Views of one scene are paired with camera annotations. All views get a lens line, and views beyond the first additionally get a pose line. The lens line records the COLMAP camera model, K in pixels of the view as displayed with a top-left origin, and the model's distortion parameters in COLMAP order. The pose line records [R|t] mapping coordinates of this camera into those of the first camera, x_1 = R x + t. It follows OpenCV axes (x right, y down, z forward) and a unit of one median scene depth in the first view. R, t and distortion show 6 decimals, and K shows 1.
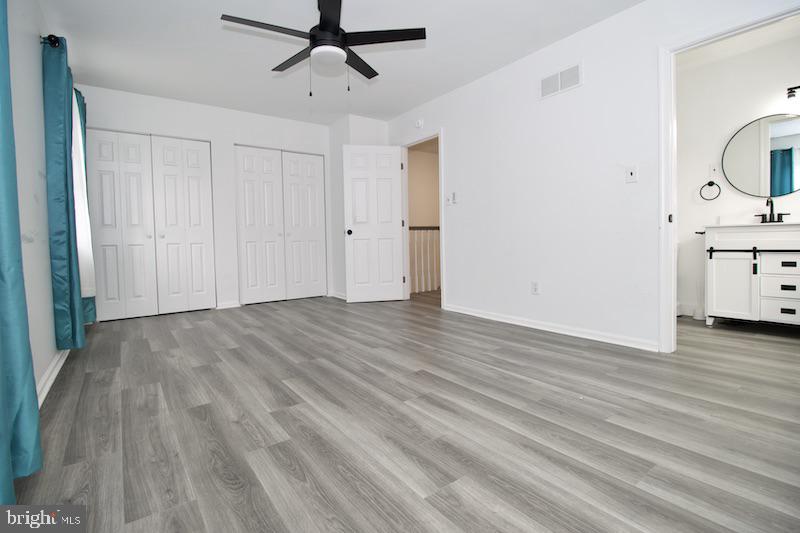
lens RADIAL K [[372.2, 0, 402.7], [0, 372.2, 252.2], [0, 0, 1]] dist [0.002875, -0.000756]
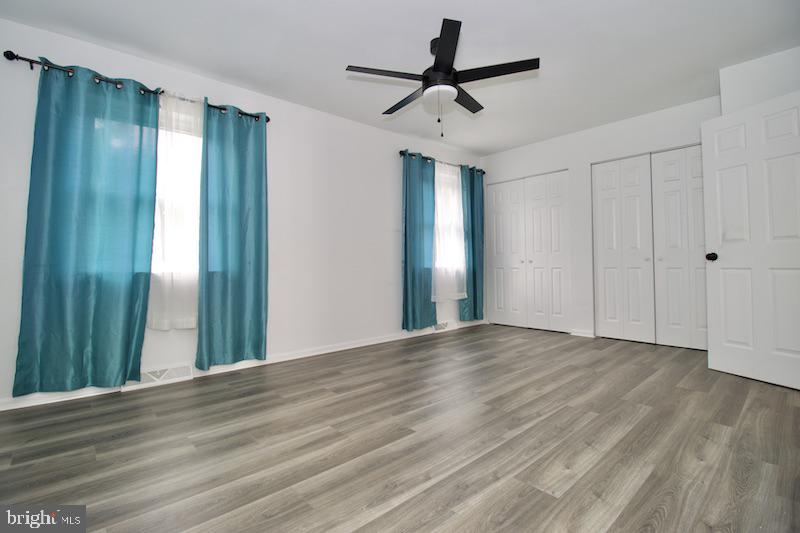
lens RADIAL K [[386.5, 0, 411.6], [0, 386.5, 254.7], [0, 0, 1]] dist [-0.006899, -0.000424]
pose [[0.104639, -0.005562, -0.994495, 1.061988], [-0.028831, 0.999547, -0.008623, -0.086955], [0.994092, 0.029574, 0.104431, 1.026046]]
